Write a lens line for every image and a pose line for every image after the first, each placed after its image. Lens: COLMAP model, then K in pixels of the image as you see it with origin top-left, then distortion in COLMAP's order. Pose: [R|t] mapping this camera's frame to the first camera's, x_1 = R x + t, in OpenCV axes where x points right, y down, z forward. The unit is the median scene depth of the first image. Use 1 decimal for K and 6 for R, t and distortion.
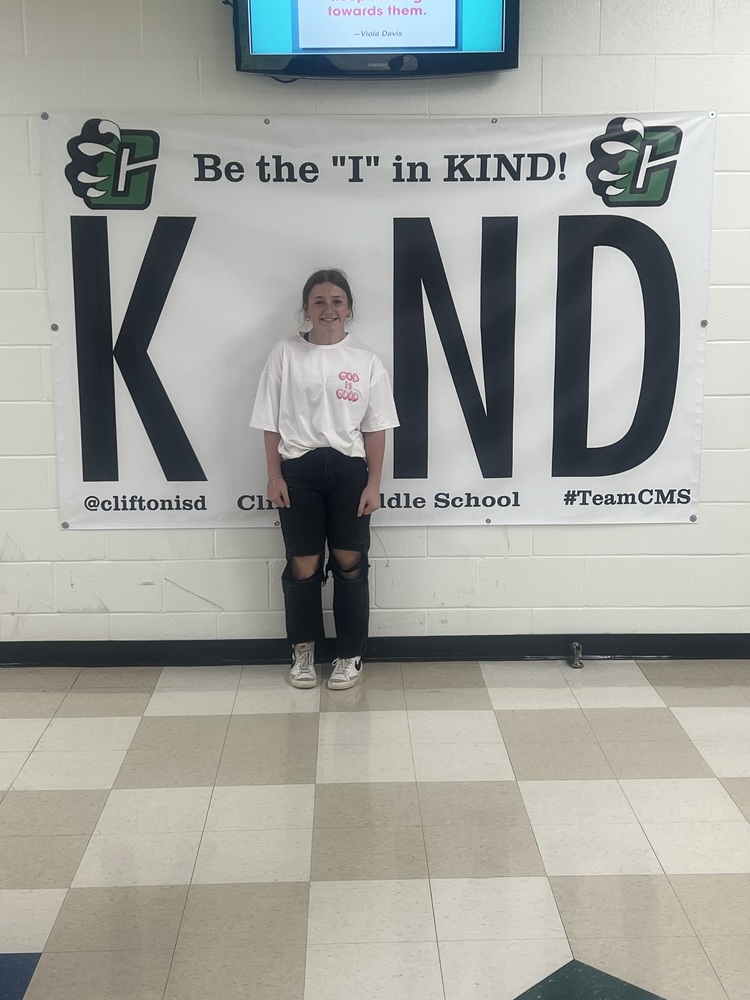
lens RADIAL K [[1390.0, 0, 375.0], [0, 1390.0, 500.0], [0, 0, 1]] dist [0.042885, -0.091497]
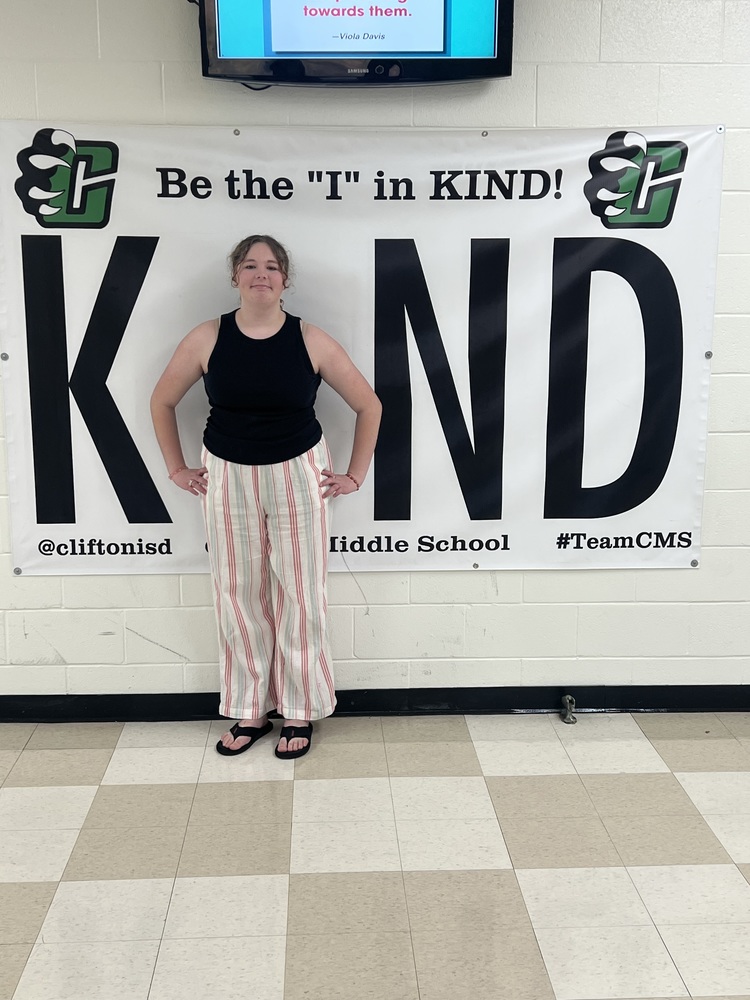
lens RADIAL K [[1246.8, 0, 370.3], [0, 1246.8, 505.6], [0, 0, 1]] dist [0.027592, -0.064636]
pose [[0.999760, 0.001036, 0.021874, -0.007479], [-0.001312, 0.999919, 0.012626, -0.037034], [-0.021859, -0.012651, 0.999681, 0.173997]]
